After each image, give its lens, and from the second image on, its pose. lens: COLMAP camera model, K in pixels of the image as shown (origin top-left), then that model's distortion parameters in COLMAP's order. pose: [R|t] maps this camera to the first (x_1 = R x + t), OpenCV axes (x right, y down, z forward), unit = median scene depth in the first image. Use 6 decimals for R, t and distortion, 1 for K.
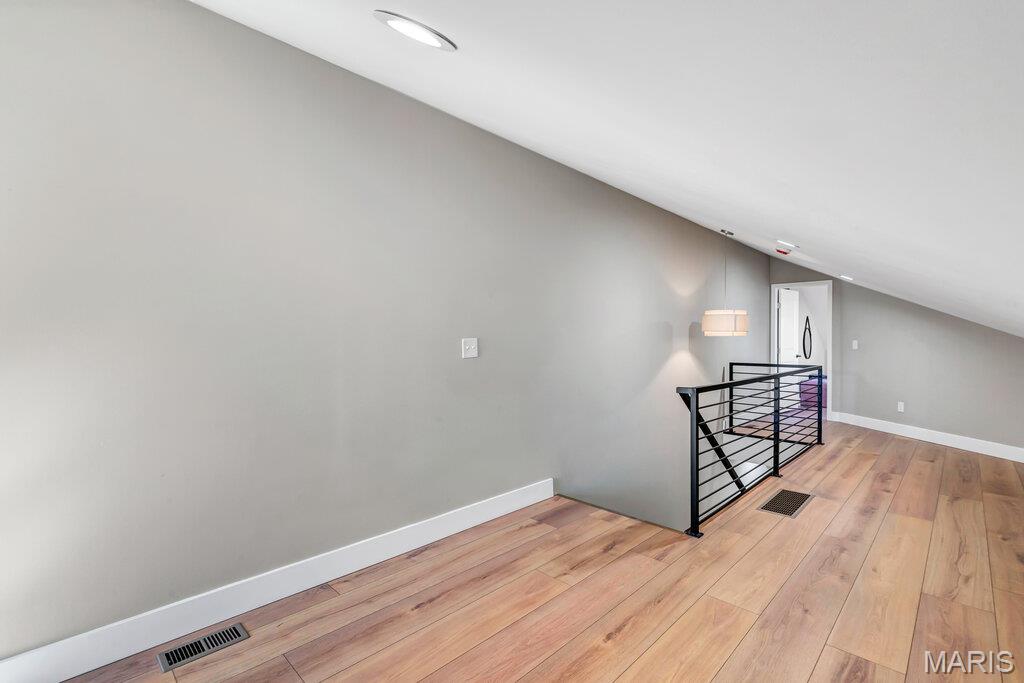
lens RADIAL K [[462.1, 0, 507.8], [0, 462.1, 343.3], [0, 0, 1]] dist [-0.005225, 0.000833]
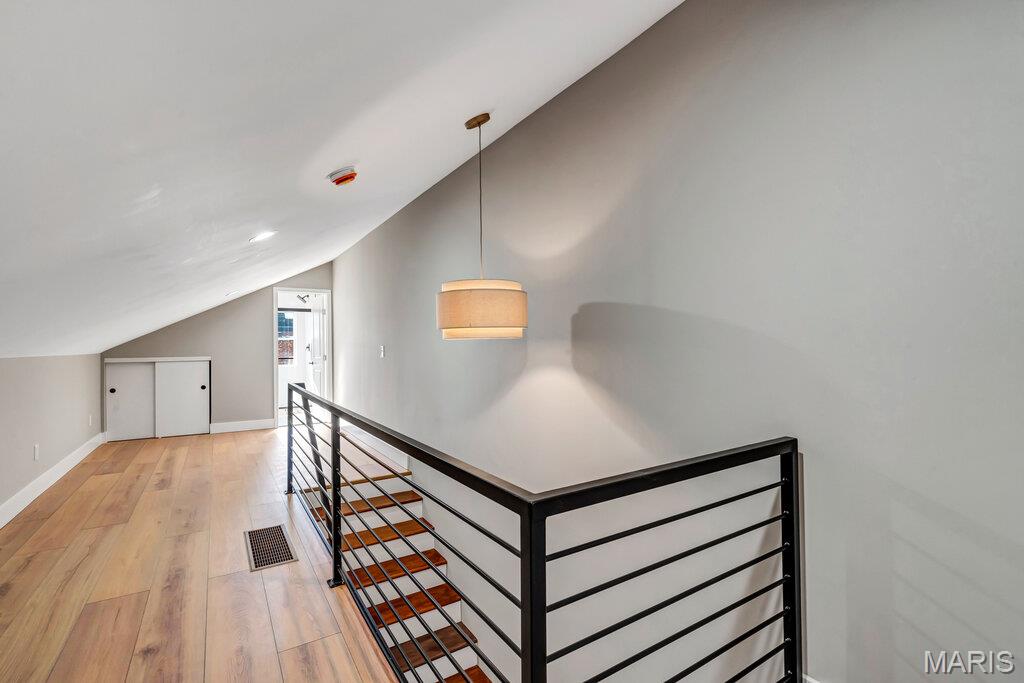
lens RADIAL K [[462.1, 0, 509.5], [0, 462.1, 341.5], [0, 0, 1]] dist [-0.005225, 0.000833]
pose [[-0.220706, -0.009520, -0.975294, 1.417888], [0.004339, 0.999933, -0.010742, -0.008163], [0.975331, -0.006602, -0.220650, 1.726066]]
